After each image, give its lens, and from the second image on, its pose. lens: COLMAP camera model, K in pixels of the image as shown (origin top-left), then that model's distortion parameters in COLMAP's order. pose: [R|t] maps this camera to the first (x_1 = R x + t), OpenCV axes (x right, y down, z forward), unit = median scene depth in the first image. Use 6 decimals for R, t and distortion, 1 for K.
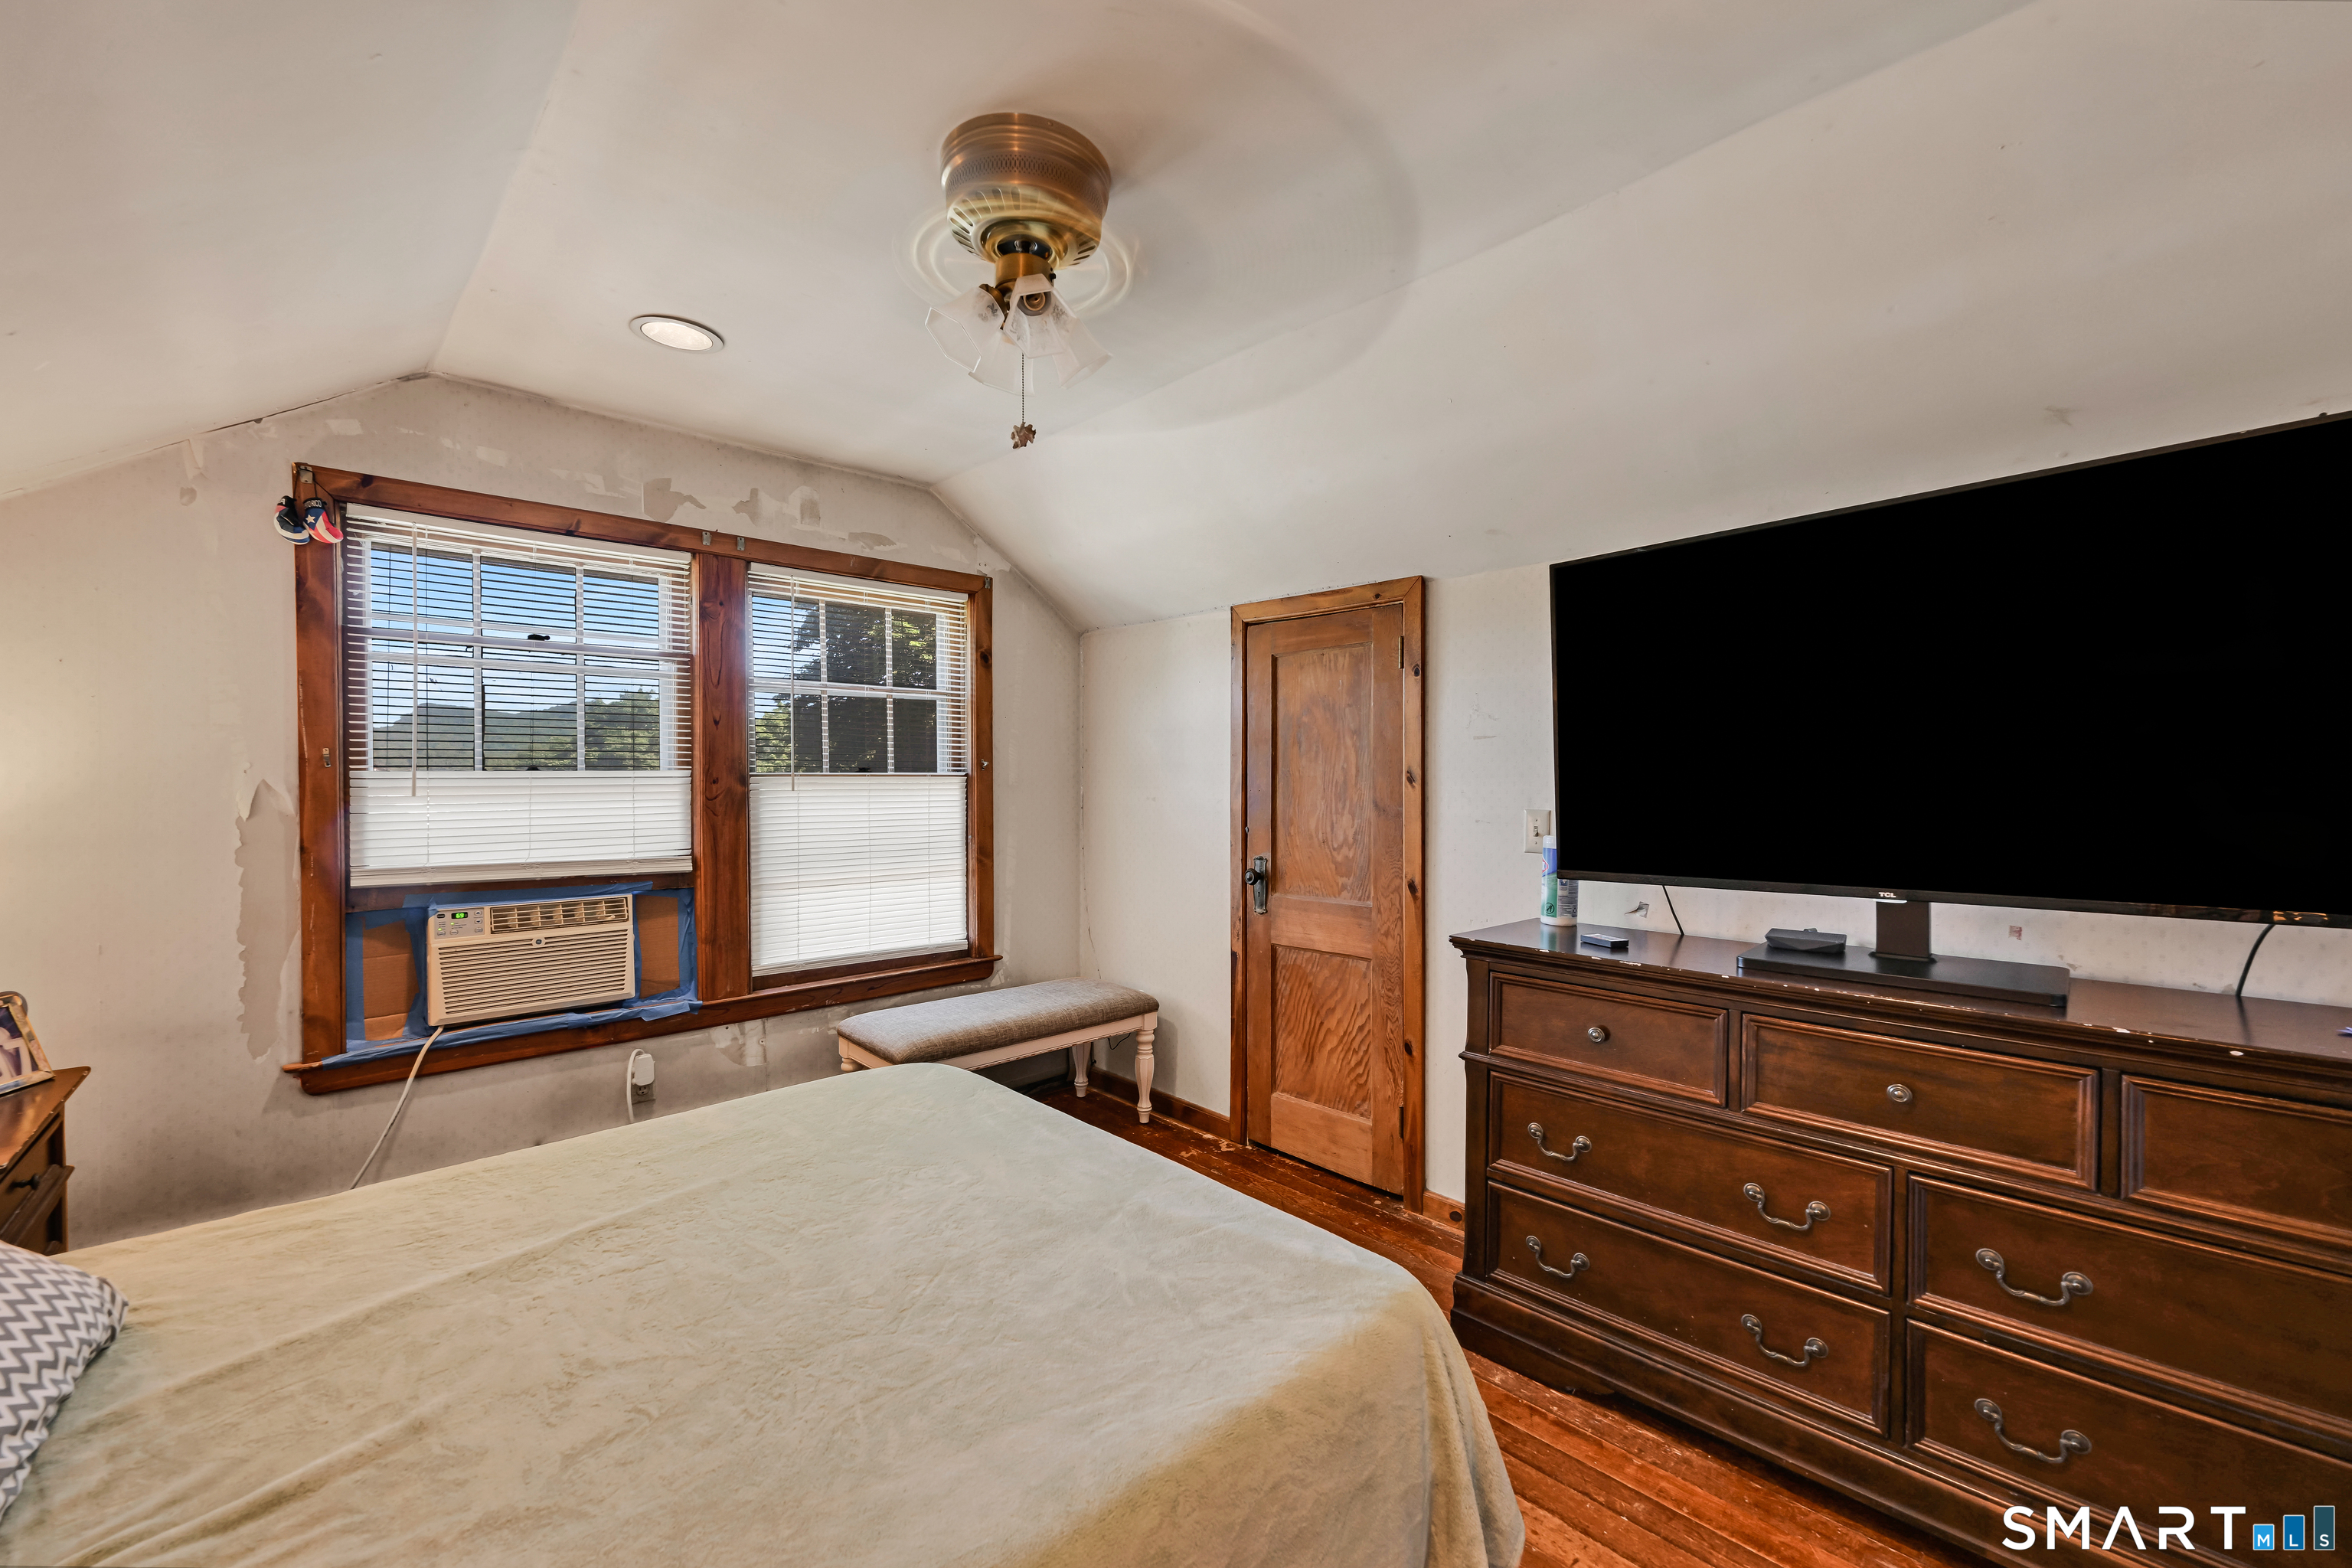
lens RADIAL K [[933.9, 0, 1178.0], [0, 933.9, 775.5], [0, 0, 1]] dist [-0.001014, -0.000198]
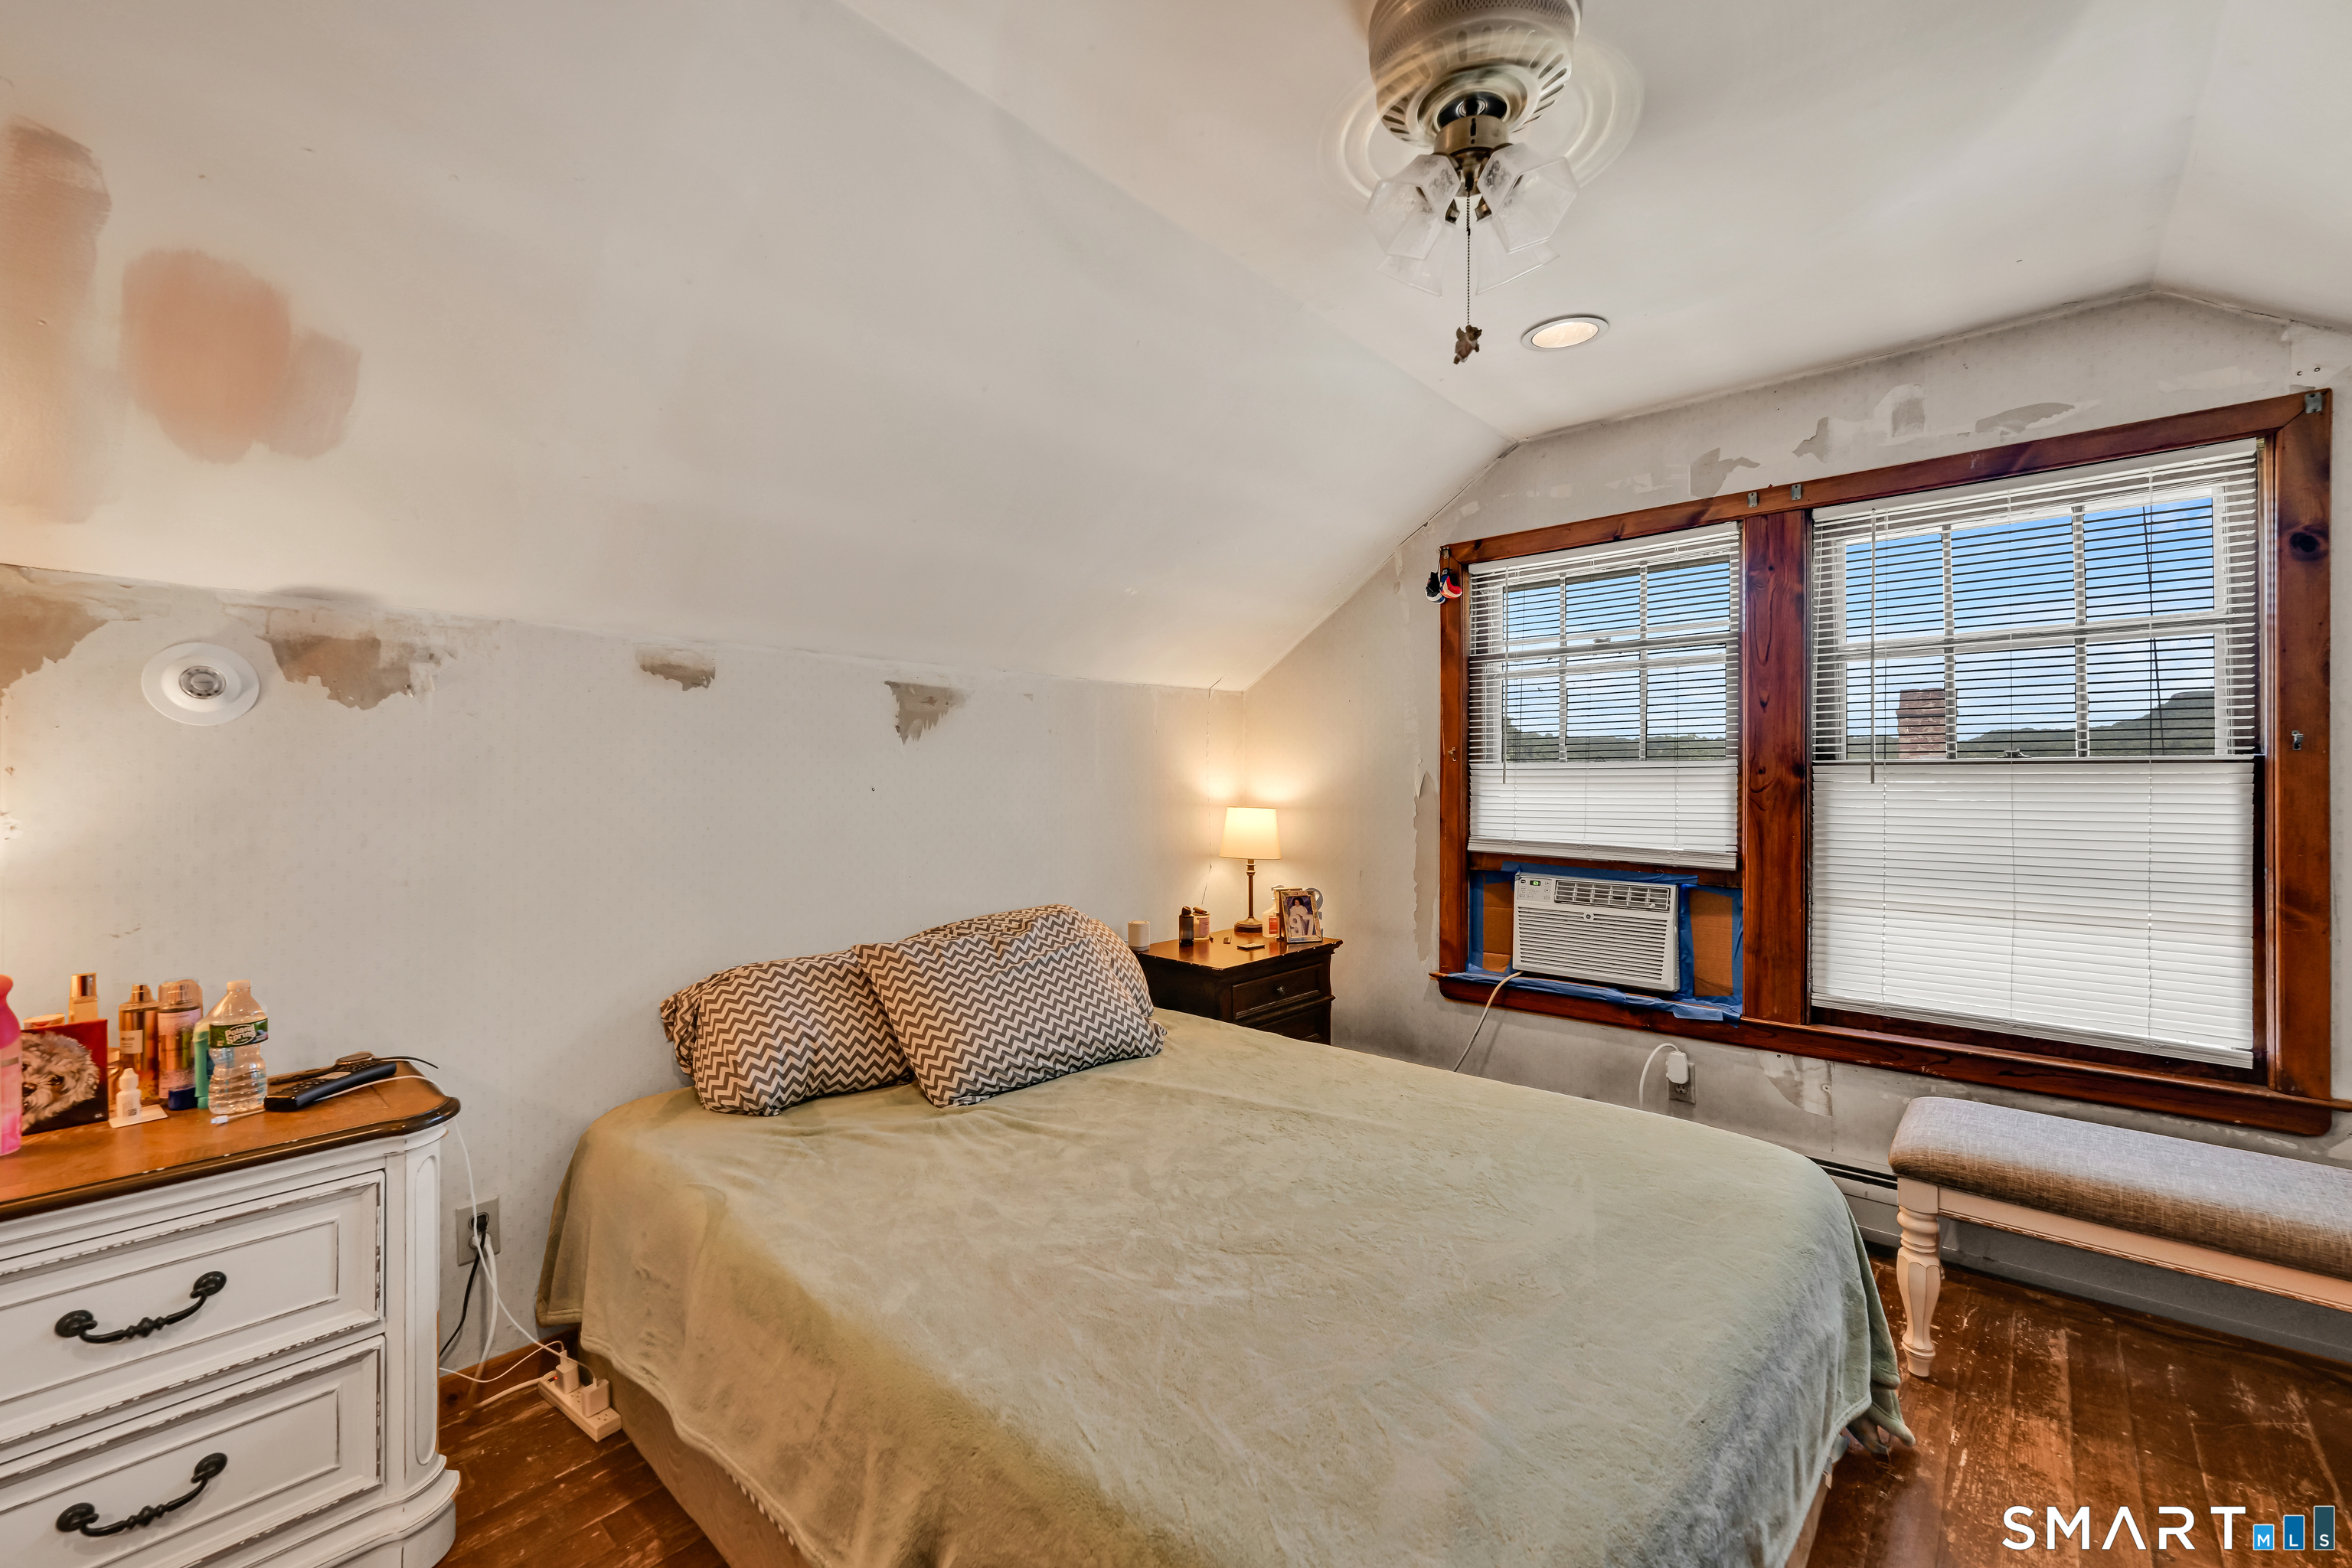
lens RADIAL K [[953.5, 0, 1171.5], [0, 953.5, 764.7], [0, 0, 1]] dist [0.000691, 0.000253]
pose [[0.086323, -0.013354, -0.996178, 0.375749], [0.003339, 0.999908, -0.013115, 0.010666], [0.996262, -0.002194, 0.086359, 0.388048]]
